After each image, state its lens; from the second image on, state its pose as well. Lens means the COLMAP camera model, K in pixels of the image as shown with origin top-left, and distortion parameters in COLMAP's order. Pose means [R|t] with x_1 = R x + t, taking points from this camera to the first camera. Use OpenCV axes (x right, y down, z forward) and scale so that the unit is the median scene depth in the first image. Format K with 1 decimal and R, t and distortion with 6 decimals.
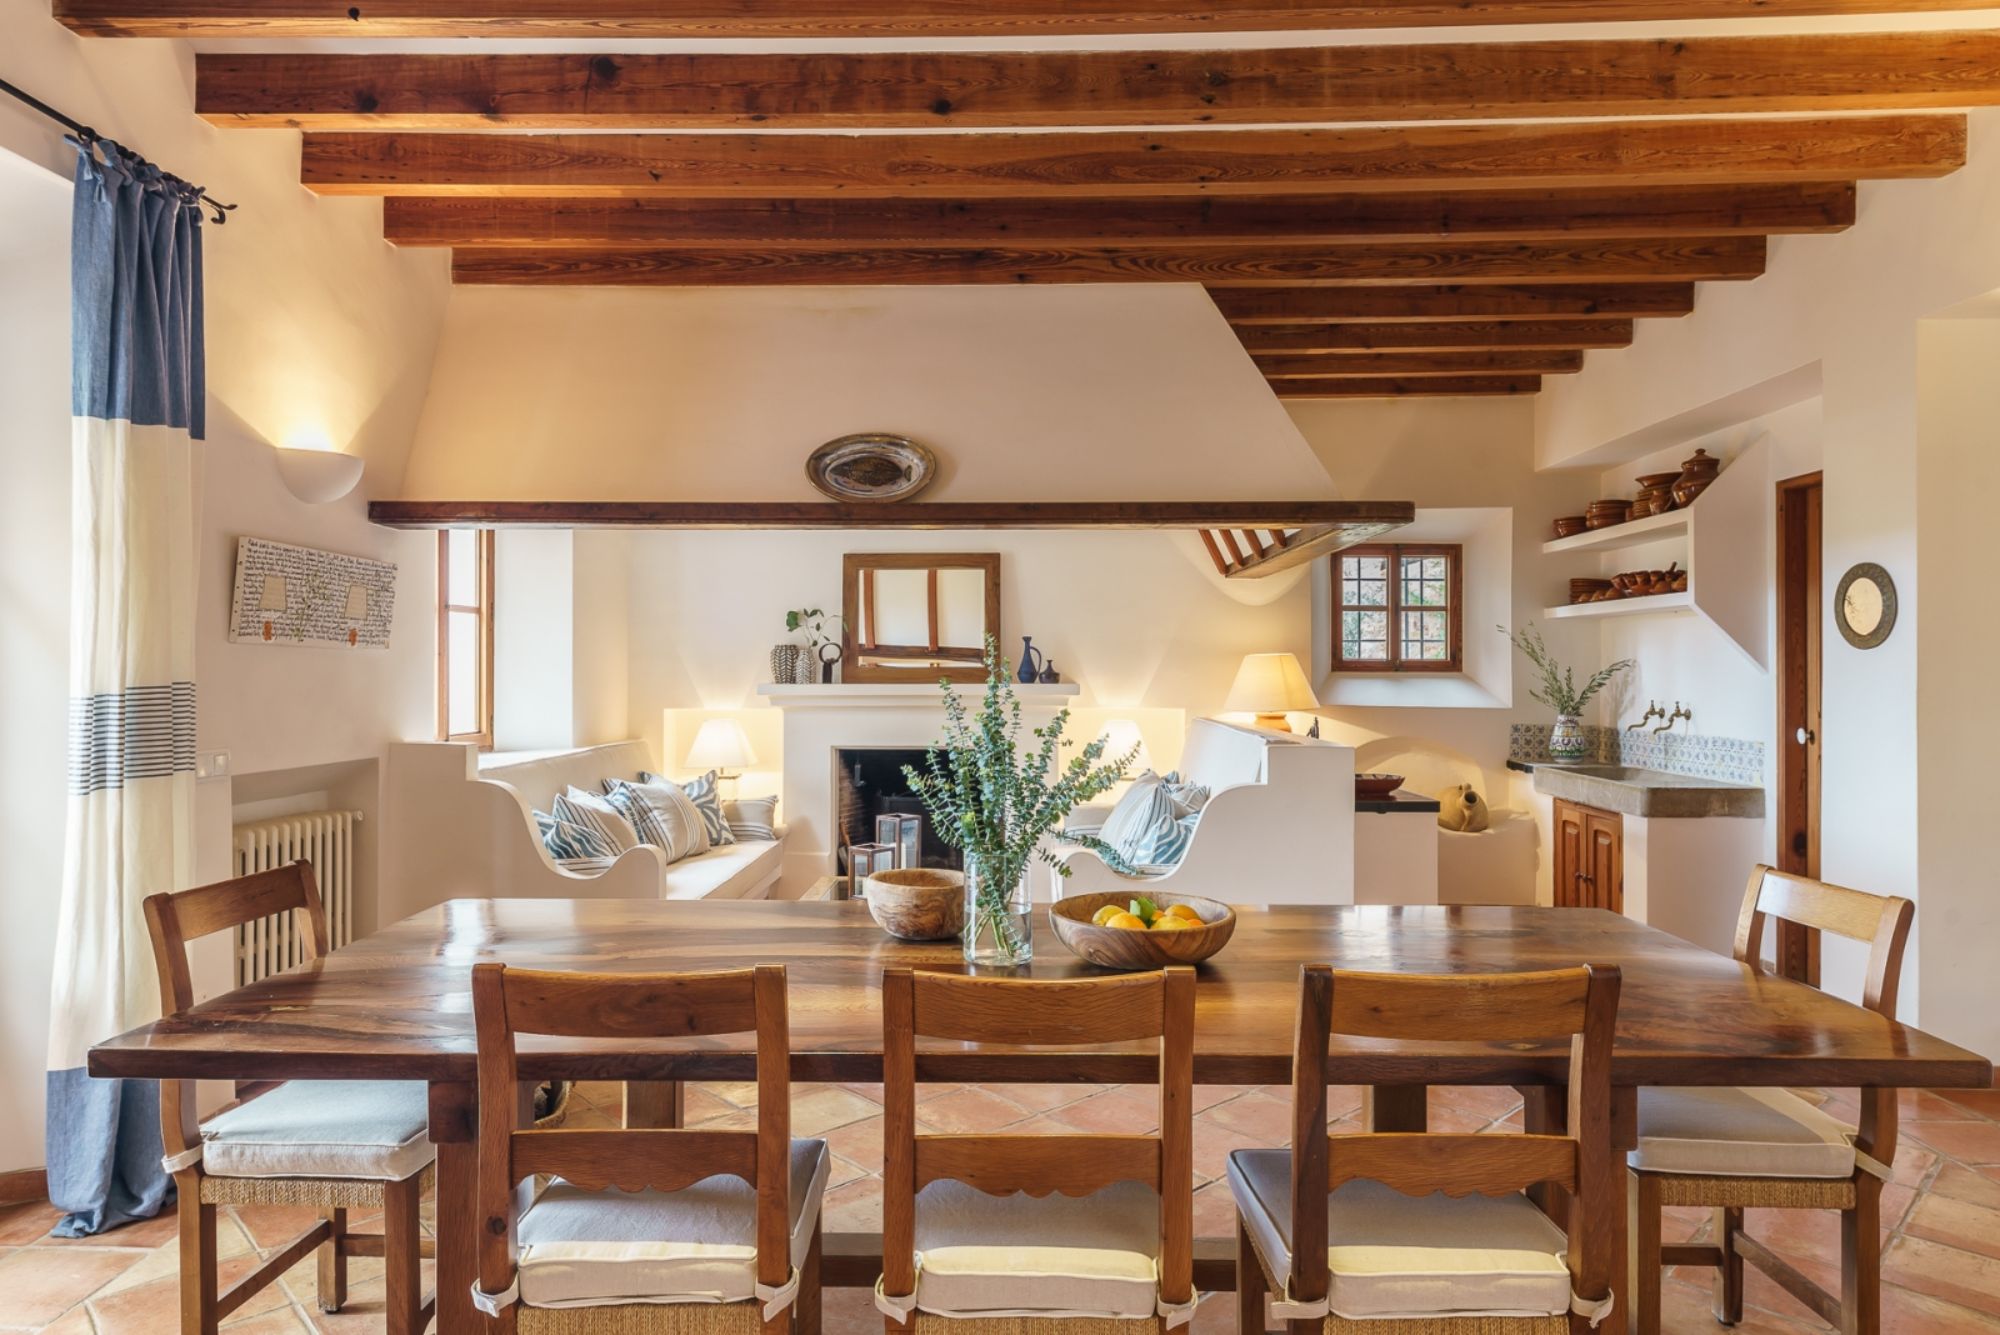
lens RADIAL K [[1169.6, 0, 1000.0], [0, 1169.6, 667.5], [0, 0, 1]] dist [-0.002410, -0.003980]
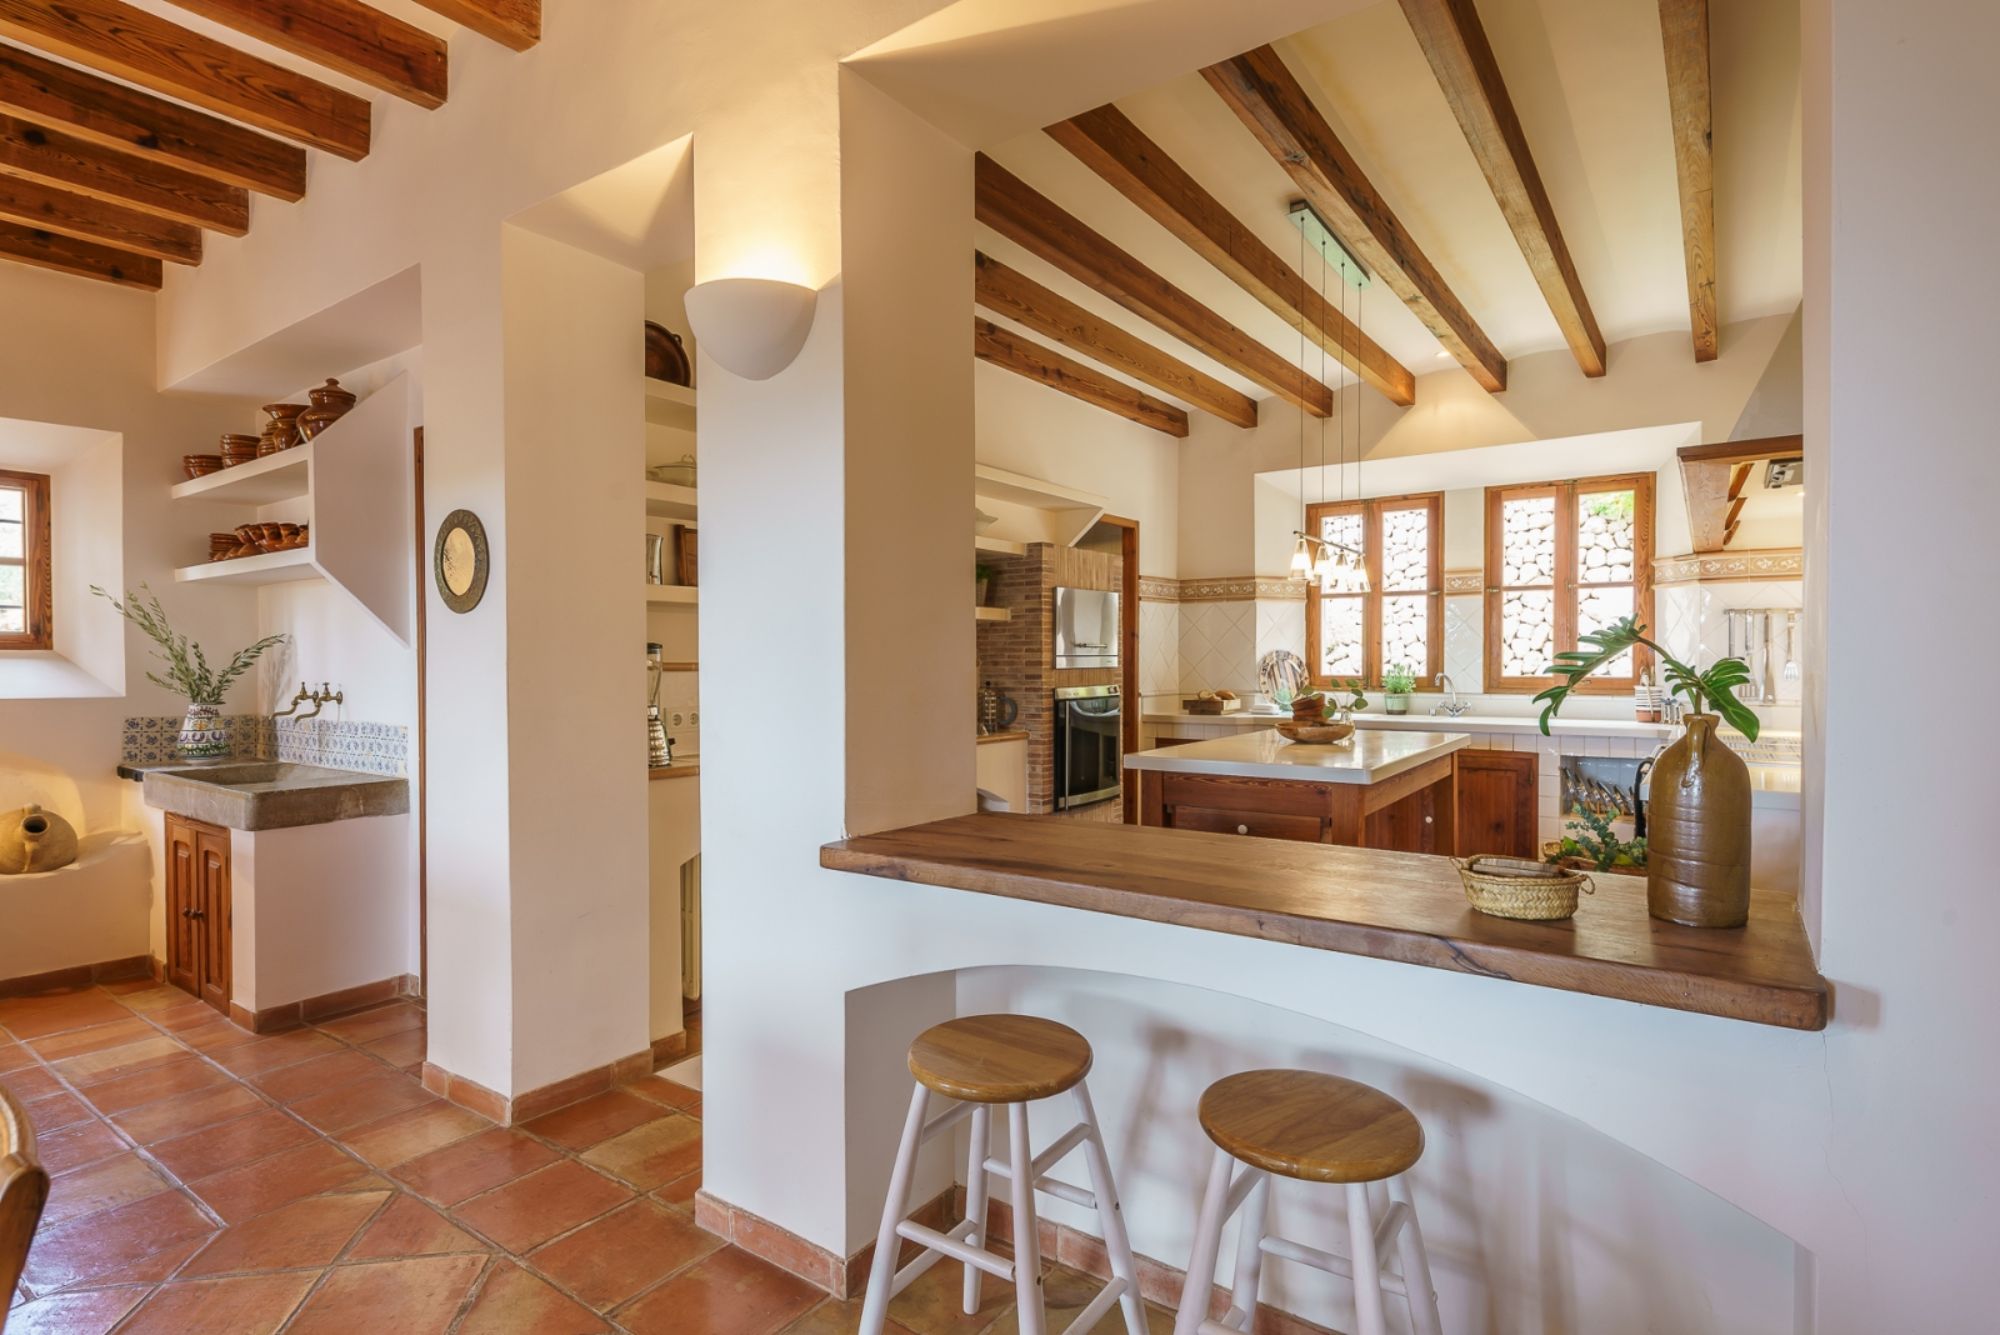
lens RADIAL K [[1169.6, 0, 1000.0], [0, 1169.6, 667.5], [0, 0, 1]] dist [-0.002410, -0.003980]
pose [[0.560968, -0.013898, 0.827721, 0.150478], [0.002762, 0.999885, 0.014916, 0.006748], [-0.827833, -0.006081, 0.560942, 0.118536]]
